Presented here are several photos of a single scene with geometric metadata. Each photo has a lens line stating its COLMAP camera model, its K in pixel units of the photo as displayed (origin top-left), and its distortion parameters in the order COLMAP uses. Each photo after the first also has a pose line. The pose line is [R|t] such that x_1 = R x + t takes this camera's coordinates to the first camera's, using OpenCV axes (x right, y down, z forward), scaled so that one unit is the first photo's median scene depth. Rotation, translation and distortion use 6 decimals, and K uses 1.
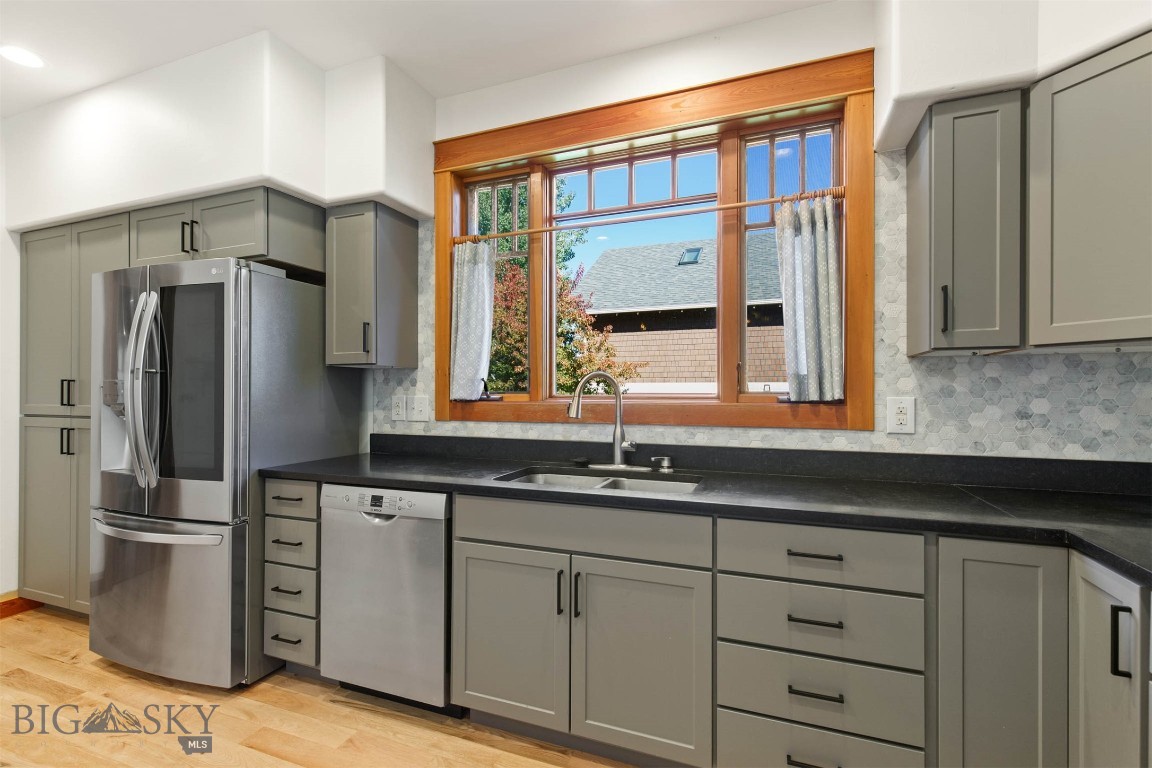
lens RADIAL K [[512.4, 0, 579.0], [0, 512.4, 388.2], [0, 0, 1]] dist [0.004014, 0.000157]
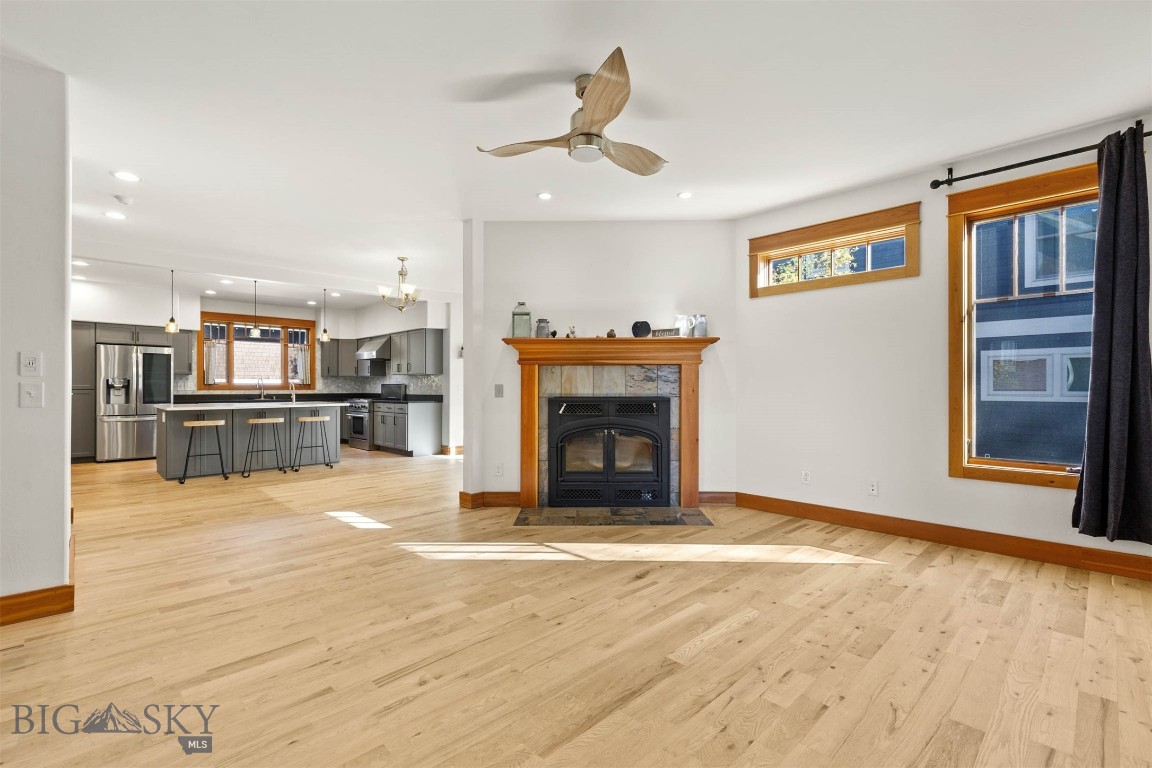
lens RADIAL K [[515.8, 0, 578.2], [0, 515.8, 388.5], [0, 0, 1]] dist [0.003315, 0.000245]
pose [[0.417331, -0.000743, 0.908754, -2.860098], [-0.004357, 0.999987, 0.002818, 0.036319], [-0.908744, -0.005136, 0.417322, -3.377490]]
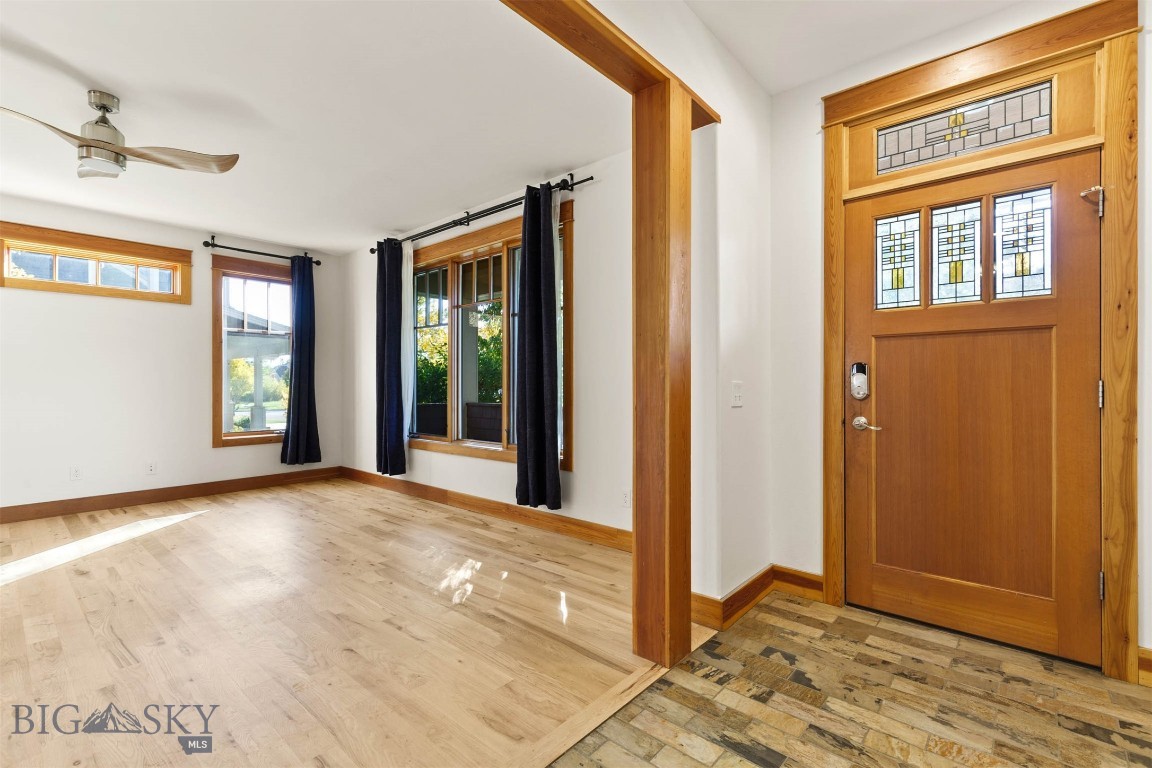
lens RADIAL K [[519.2, 0, 580.4], [0, 519.2, 382.6], [0, 0, 1]] dist [0.000059, 0.000302]
pose [[-0.937095, 0.004408, 0.349048, -3.308938], [0.001509, 0.999962, -0.008576, 0.037360], [-0.349072, -0.007510, -0.937066, -2.089090]]
